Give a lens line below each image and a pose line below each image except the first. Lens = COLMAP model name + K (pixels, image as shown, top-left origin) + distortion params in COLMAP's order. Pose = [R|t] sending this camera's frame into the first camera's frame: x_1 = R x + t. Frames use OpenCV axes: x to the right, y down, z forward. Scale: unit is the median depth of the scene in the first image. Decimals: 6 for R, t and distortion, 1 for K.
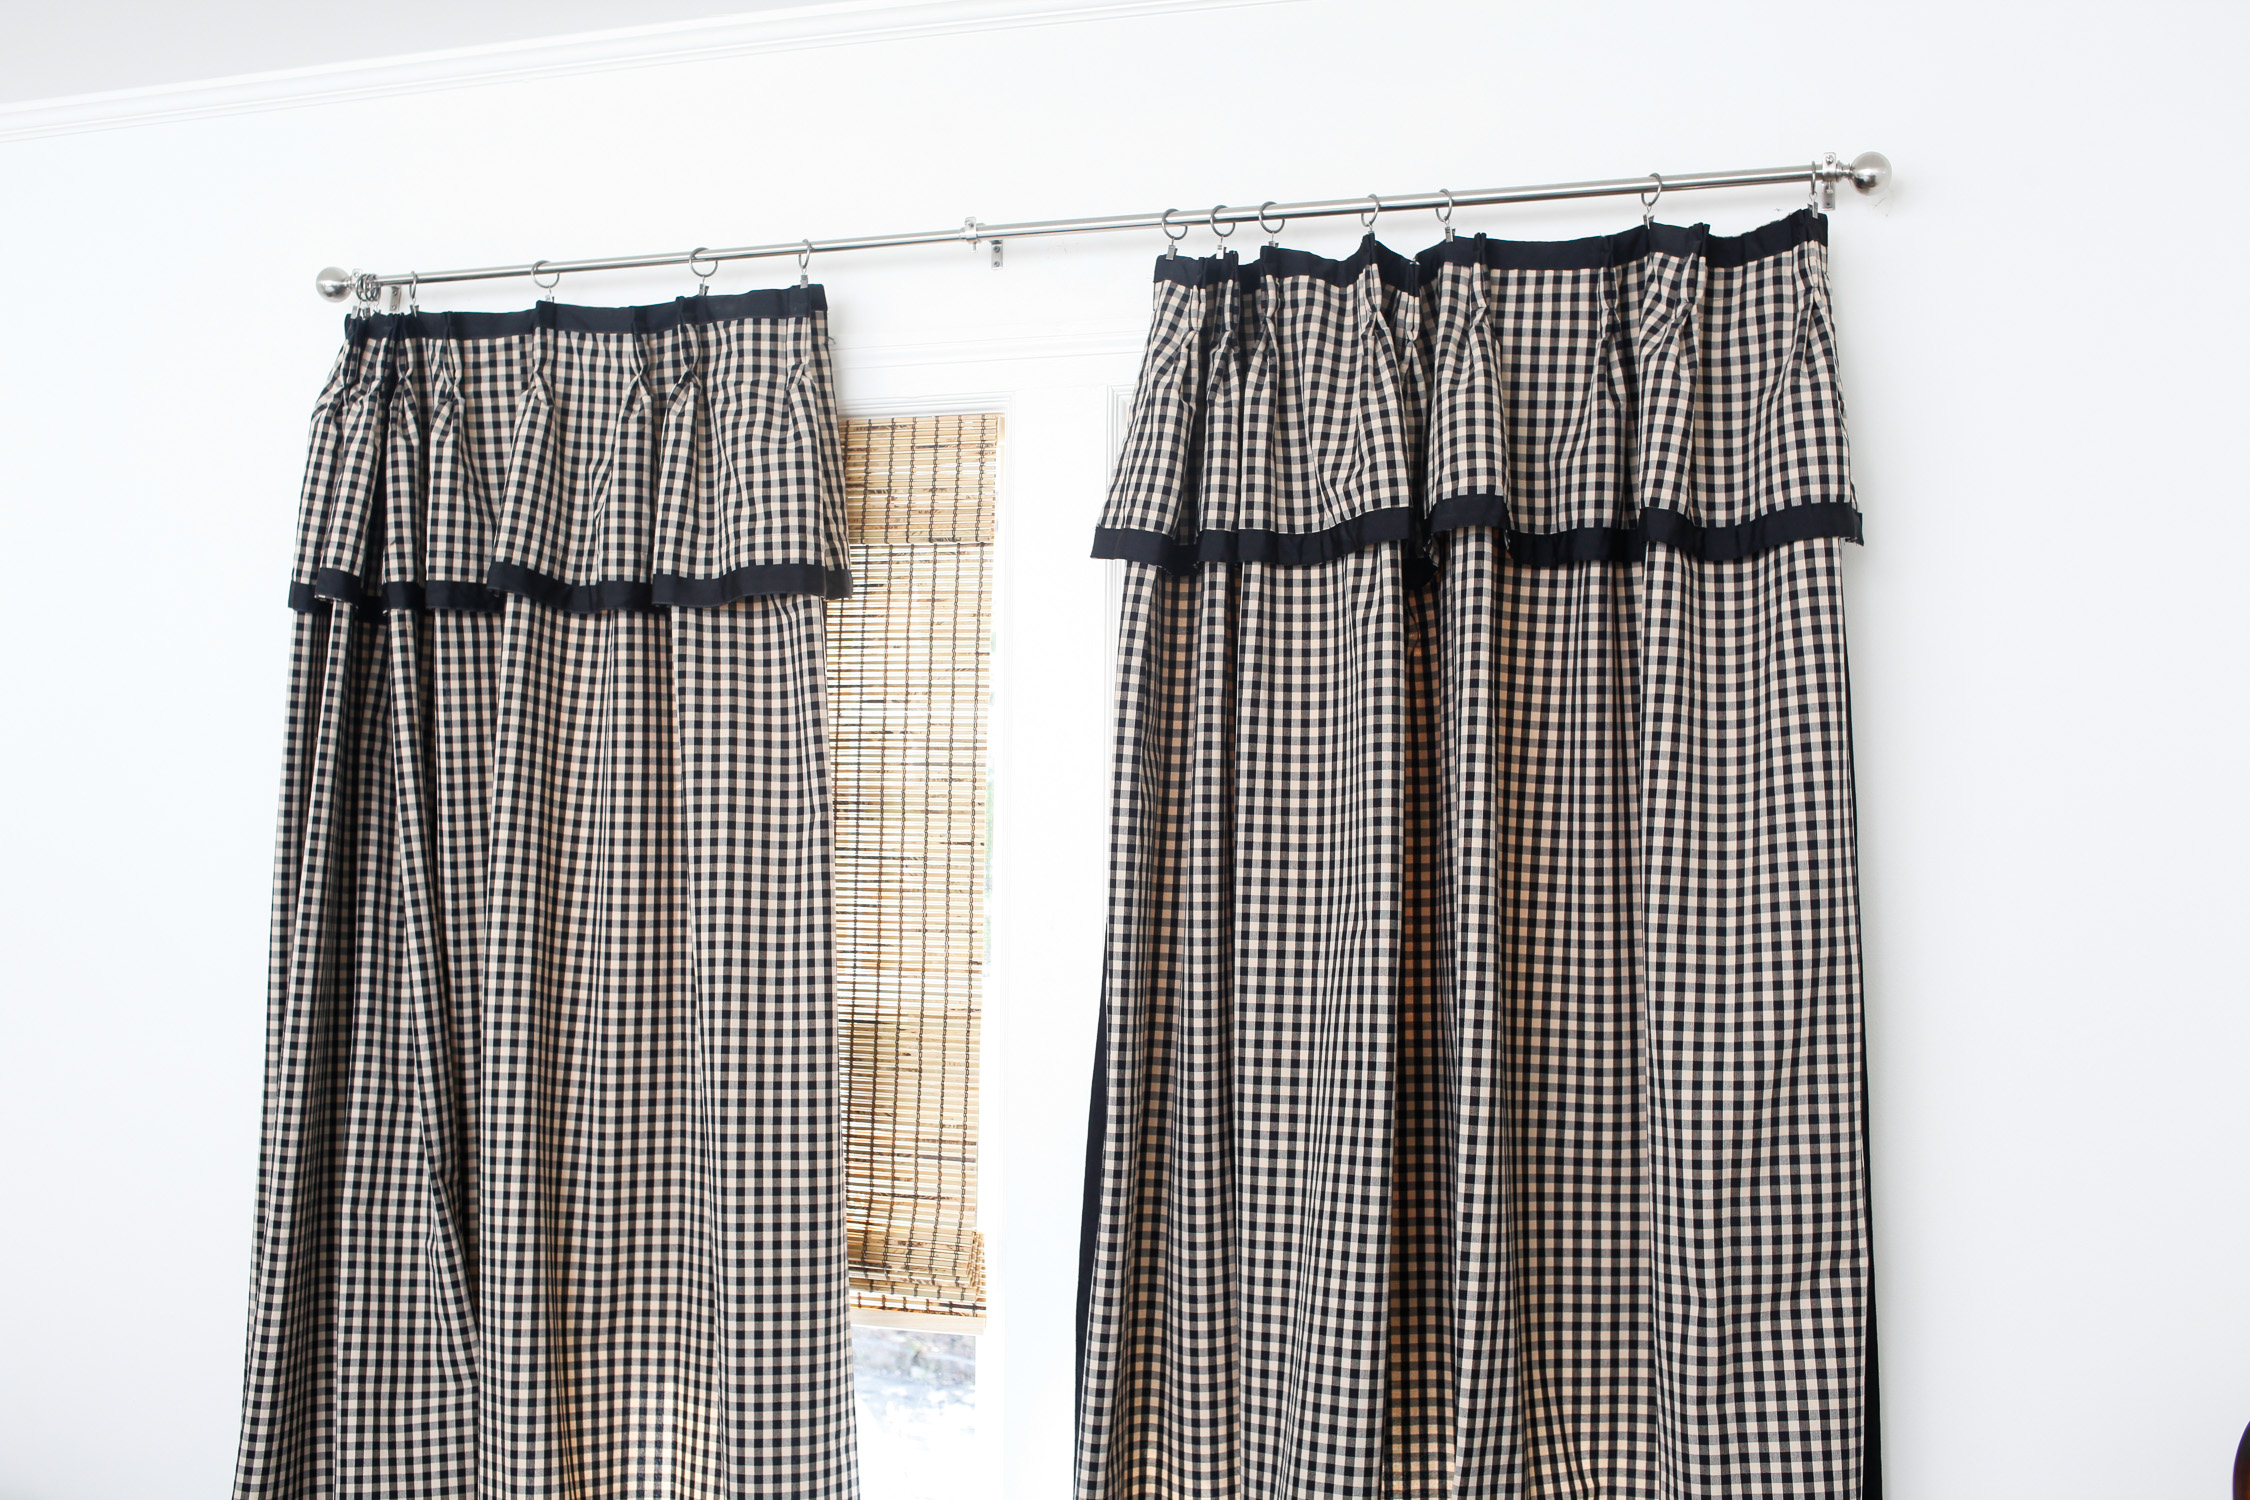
lens RADIAL K [[2296.0, 0, 1127.3], [0, 2296.0, 716.1], [0, 0, 1]] dist [-0.092973, 0.117397]
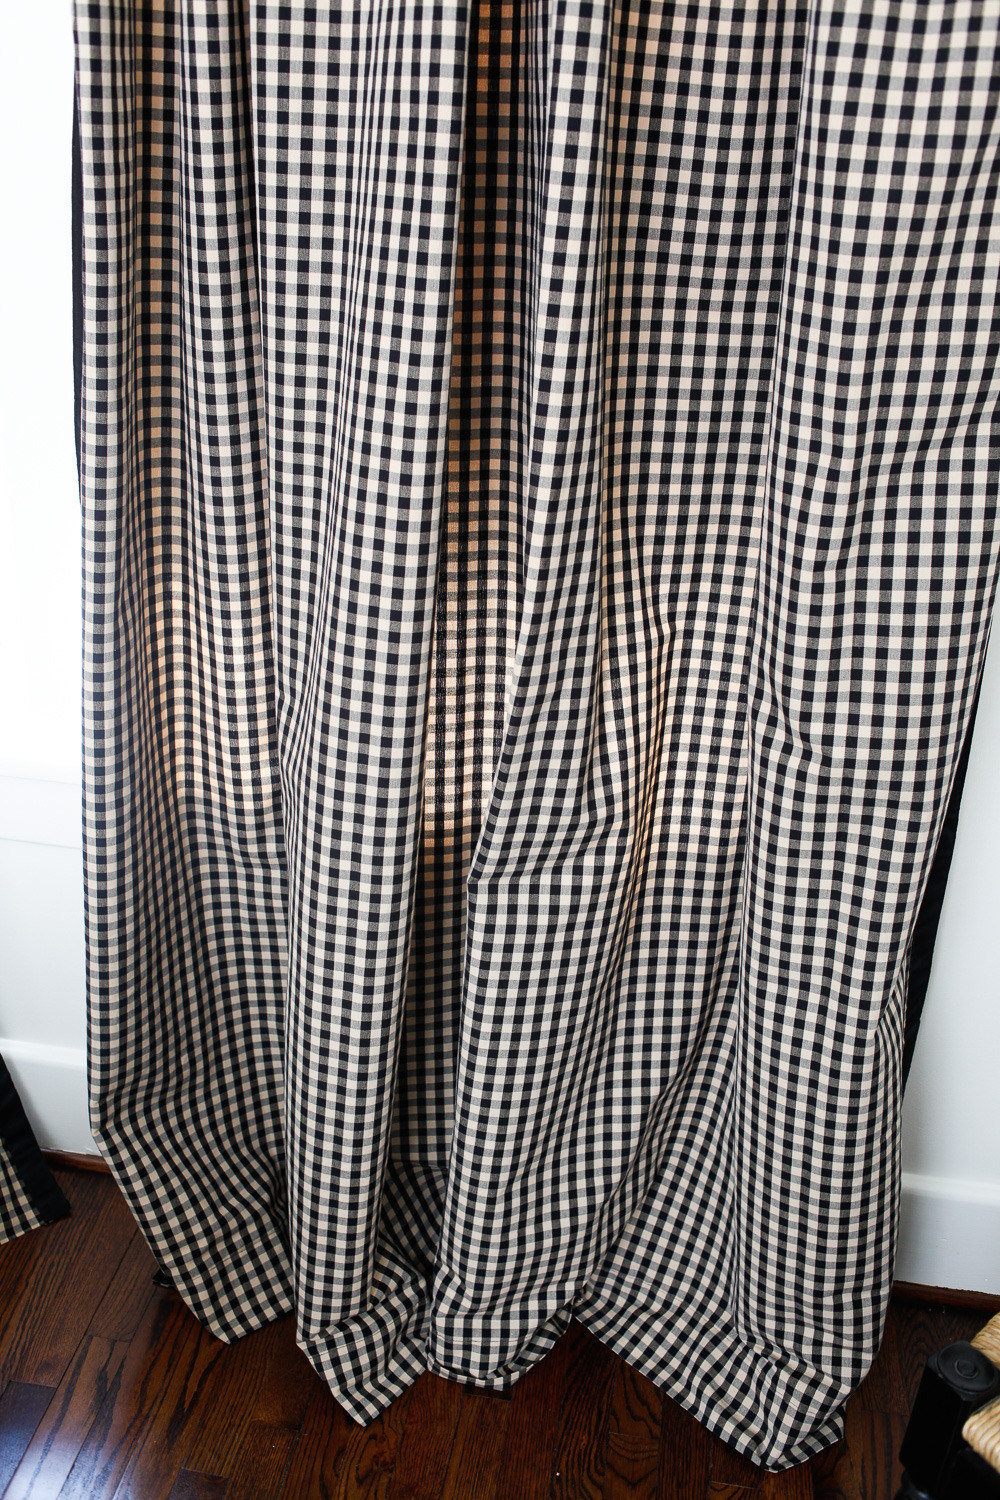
lens RADIAL K [[1530.6, 0, 490.5], [0, 1530.6, 754.9], [0, 0, 1]] dist [-0.092973, 0.117397]
pose [[0.990907, -0.029800, 0.131208, 0.055950], [-0.042057, 0.857703, 0.512422, 0.076771], [-0.127808, -0.513281, 0.848651, 0.482045]]
